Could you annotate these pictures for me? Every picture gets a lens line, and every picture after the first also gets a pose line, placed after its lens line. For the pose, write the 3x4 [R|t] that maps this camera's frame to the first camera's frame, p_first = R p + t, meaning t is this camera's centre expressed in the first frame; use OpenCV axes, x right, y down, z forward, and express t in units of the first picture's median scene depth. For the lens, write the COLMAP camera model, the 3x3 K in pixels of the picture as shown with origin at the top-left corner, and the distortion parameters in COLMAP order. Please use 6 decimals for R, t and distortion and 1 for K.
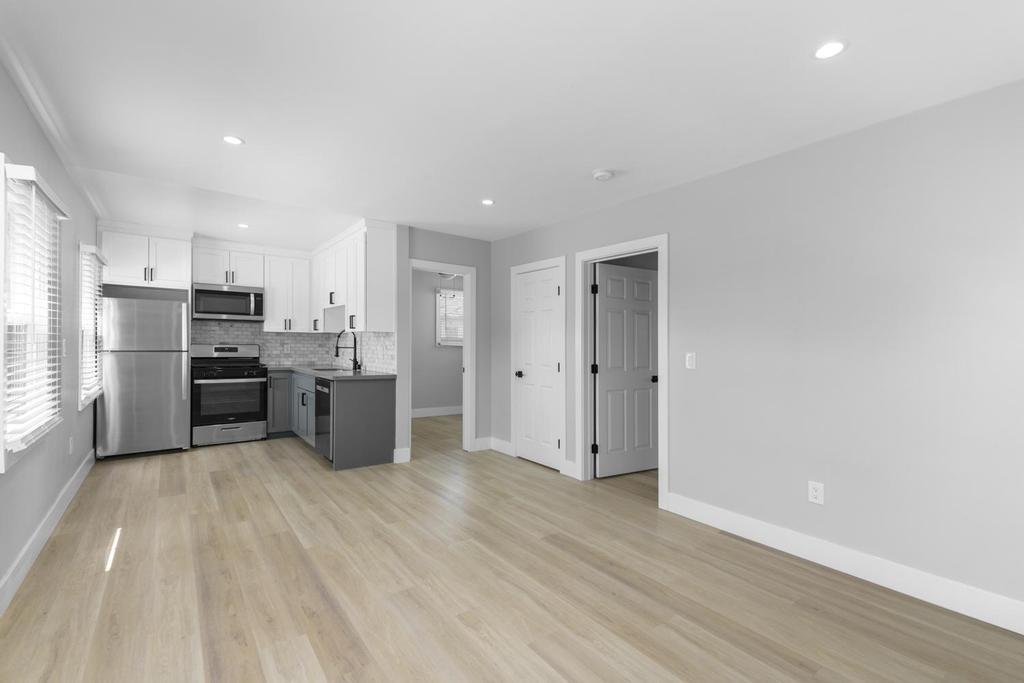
lens RADIAL K [[450.6, 0, 506.7], [0, 450.6, 341.7], [0, 0, 1]] dist [0.012545, -0.002836]
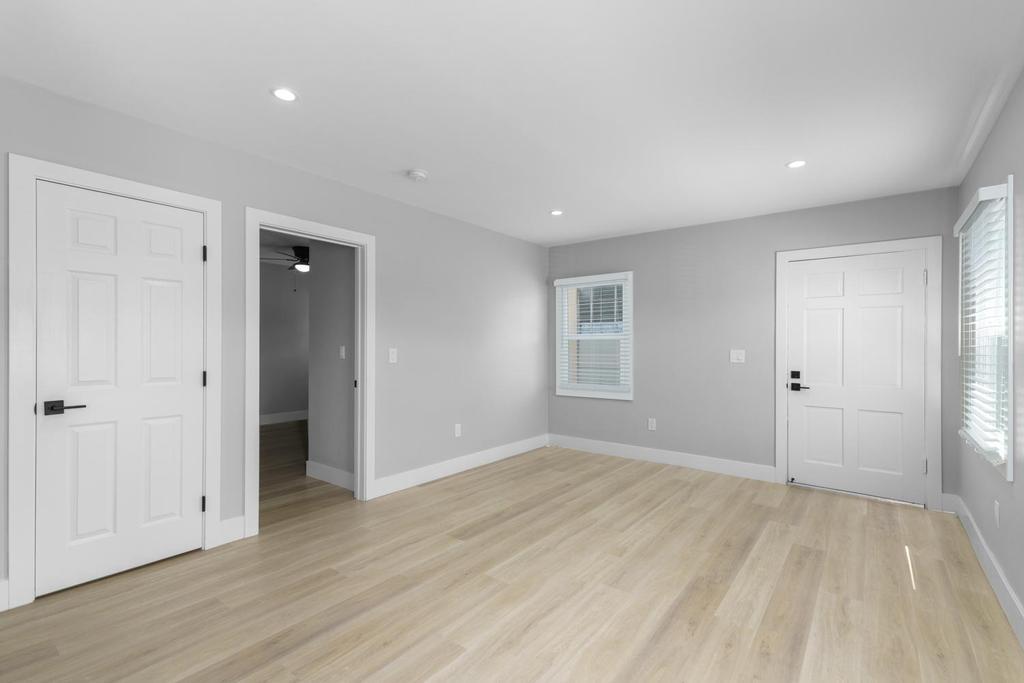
lens RADIAL K [[450.6, 0, 511.6], [0, 450.6, 339.3], [0, 0, 1]] dist [0.012545, -0.002836]
pose [[-0.261394, -0.009046, 0.965190, -0.511439], [-0.019953, 0.999793, 0.003967, -0.006481], [-0.965026, -0.018222, -0.261520, 0.662575]]
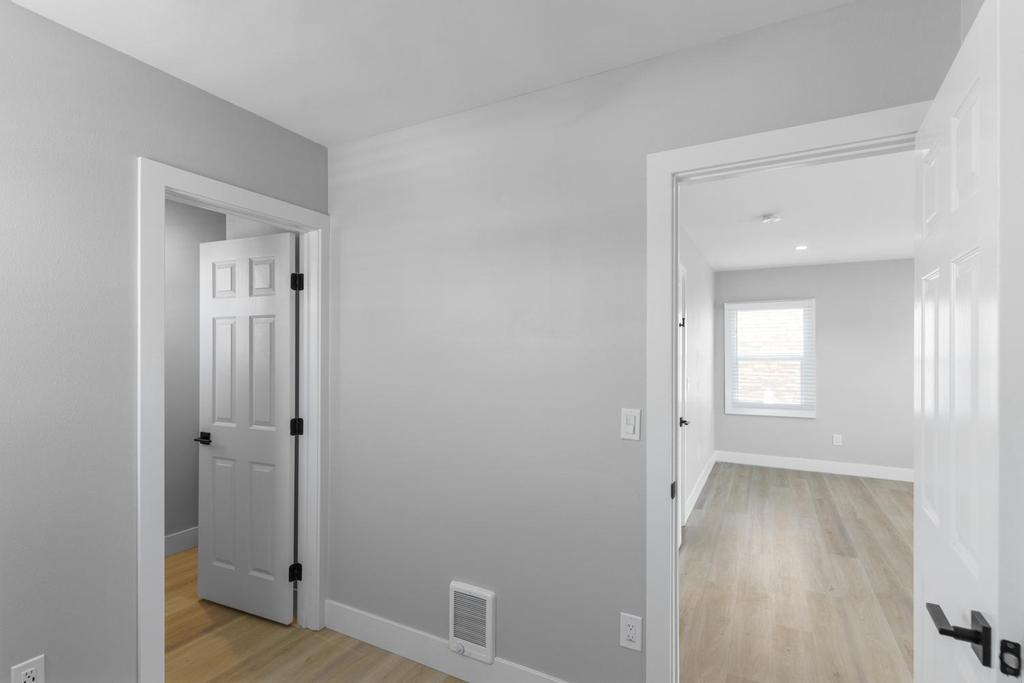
lens RADIAL K [[483.4, 0, 510.8], [0, 483.4, 334.0], [0, 0, 1]] dist [0.000515, -0.000012]
pose [[-0.426510, 0.002288, 0.904480, -0.350951], [-0.030869, 0.999377, -0.017084, -0.031029], [-0.903956, -0.035206, -0.426174, 1.285402]]
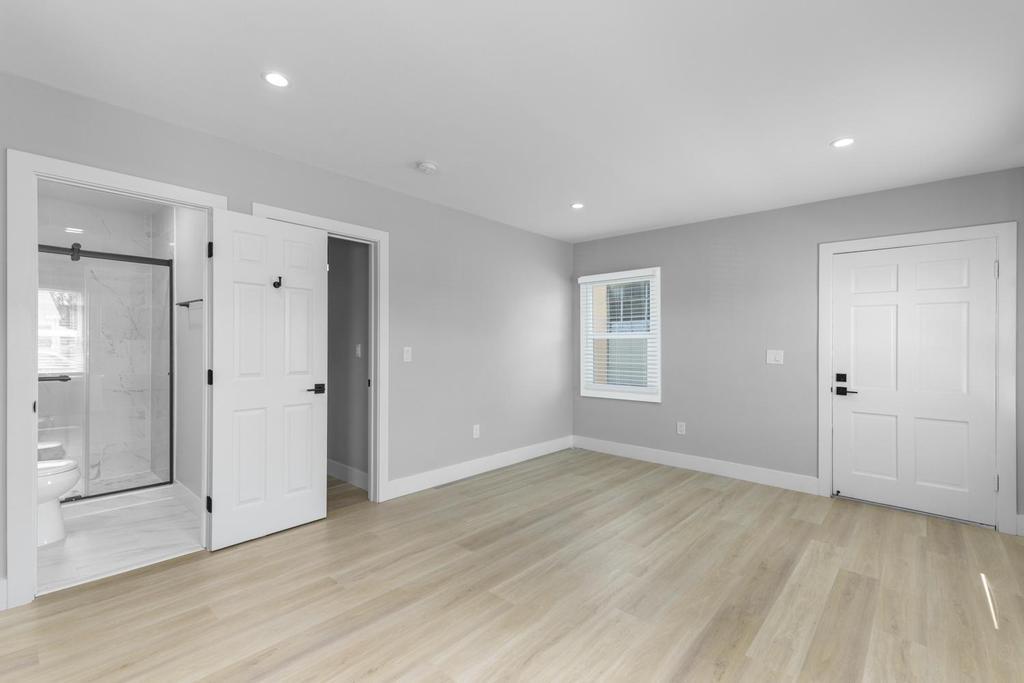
lens RADIAL K [[450.6, 0, 506.5], [0, 450.6, 334.9], [0, 0, 1]] dist [0.012545, -0.002836]
pose [[-0.188696, -0.002835, 0.982031, -0.484447], [-0.022859, 0.999738, -0.001506, -0.006563], [-0.981769, -0.022733, -0.188711, 0.635599]]
